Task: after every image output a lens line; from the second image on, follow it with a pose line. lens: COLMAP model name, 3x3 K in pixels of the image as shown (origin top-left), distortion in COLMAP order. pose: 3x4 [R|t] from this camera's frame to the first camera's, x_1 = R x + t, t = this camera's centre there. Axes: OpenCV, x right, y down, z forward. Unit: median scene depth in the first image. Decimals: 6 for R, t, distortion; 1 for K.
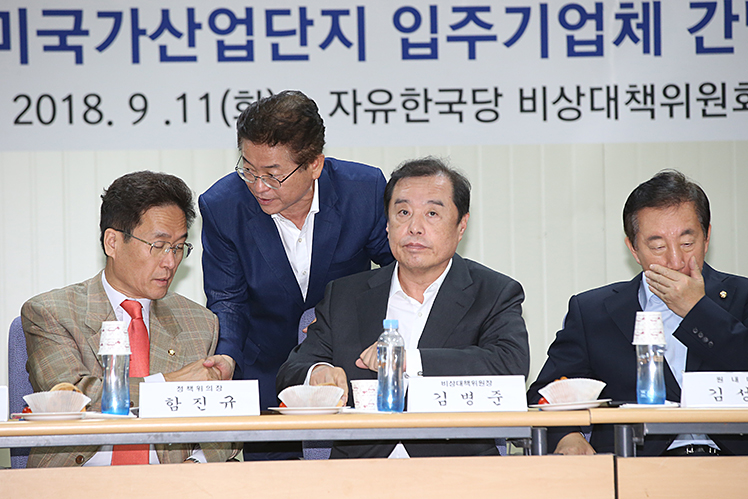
lens RADIAL K [[4194.6, 0, 385.1], [0, 4194.6, 245.0], [0, 0, 1]] dist [1.736971, 0.000000]
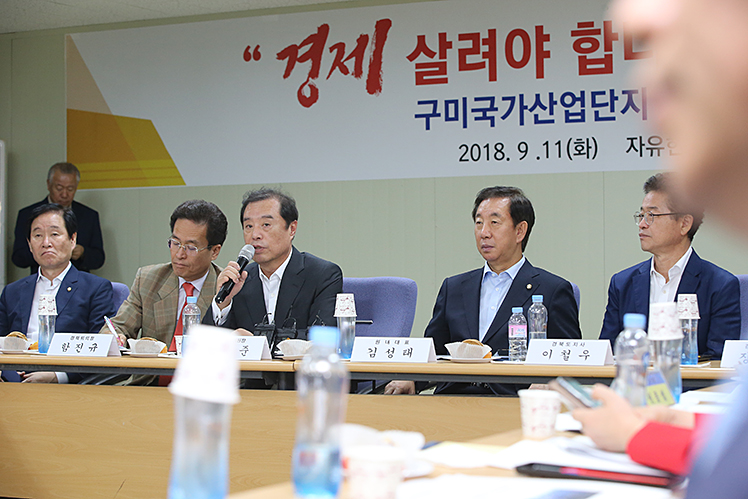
lens RADIAL K [[1721.8, 0, 379.5], [0, 1721.8, 252.5], [0, 0, 1]] dist [-0.265716, 0.000000]
pose [[0.860229, 0.007065, -0.509859, 0.254418], [0.007808, 0.999604, 0.027024, -0.009624], [0.509849, -0.027228, 0.859833, 0.352510]]
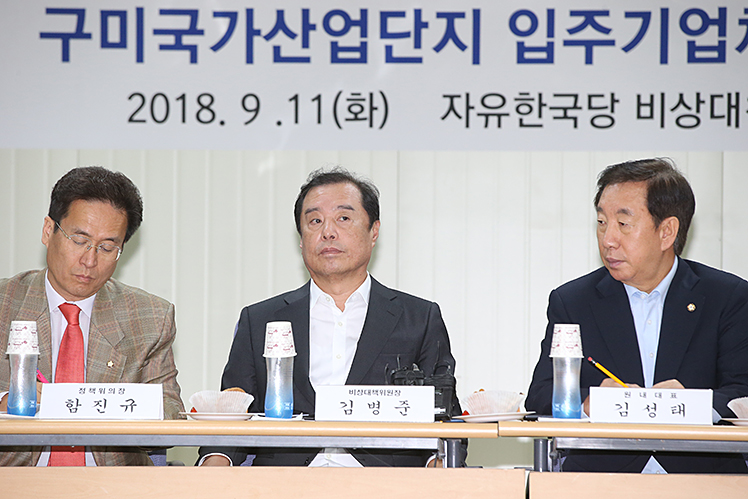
lens RADIAL K [[4194.6, 0, 375.2], [0, 4194.6, 255.3], [0, 0, 1]] dist [1.736971, 0.000000]
pose [[0.993238, 0.023055, -0.113782, 0.084809], [-0.022797, 0.999734, 0.003571, -0.001852], [0.113834, -0.000953, 0.993499, 0.013413]]
